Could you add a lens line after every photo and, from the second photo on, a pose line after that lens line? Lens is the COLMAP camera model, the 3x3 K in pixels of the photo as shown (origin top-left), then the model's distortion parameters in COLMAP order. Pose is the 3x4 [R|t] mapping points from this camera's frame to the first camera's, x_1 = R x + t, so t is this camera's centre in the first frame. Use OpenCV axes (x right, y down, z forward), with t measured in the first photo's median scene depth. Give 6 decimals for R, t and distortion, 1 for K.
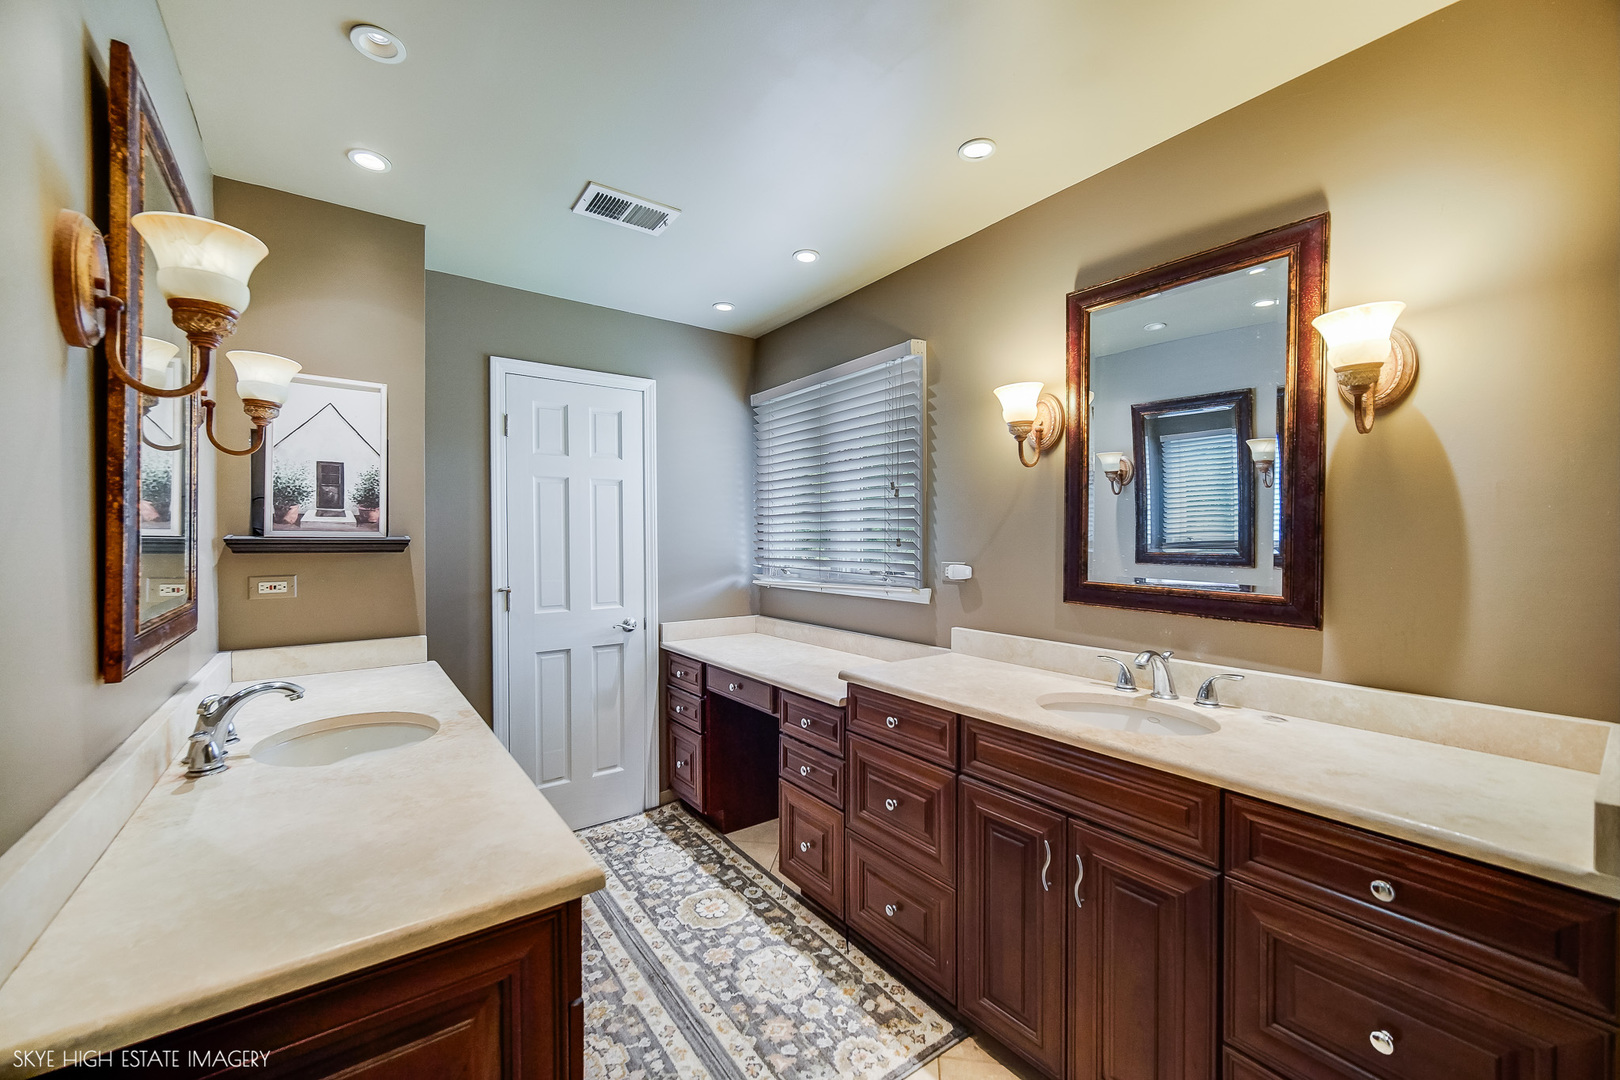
lens RADIAL K [[645.6, 0, 805.4], [0, 645.6, 540.8], [0, 0, 1]] dist [0.000269, -0.000517]
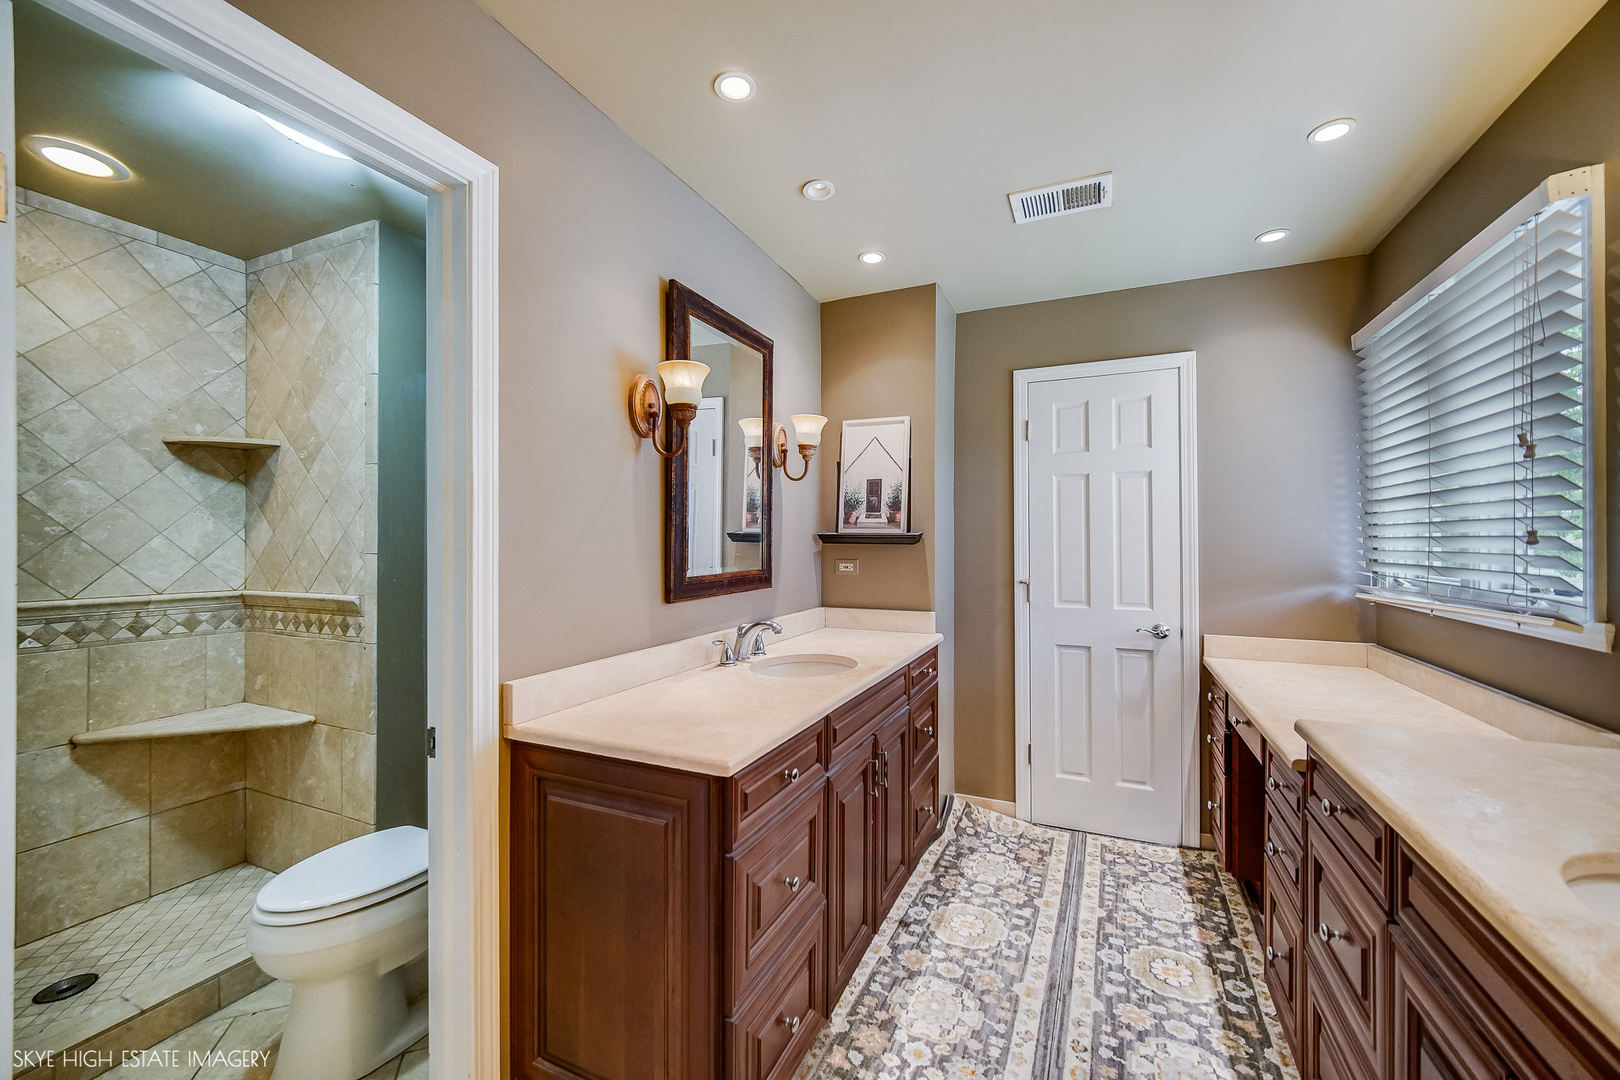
lens RADIAL K [[645.6, 0, 803.0], [0, 645.6, 536.8], [0, 0, 1]] dist [0.000269, -0.000517]
pose [[0.486634, -0.002080, -0.873603, 0.344748], [-0.006167, 0.999964, -0.005817, 0.009609], [0.873584, 0.008219, 0.486604, 0.162004]]
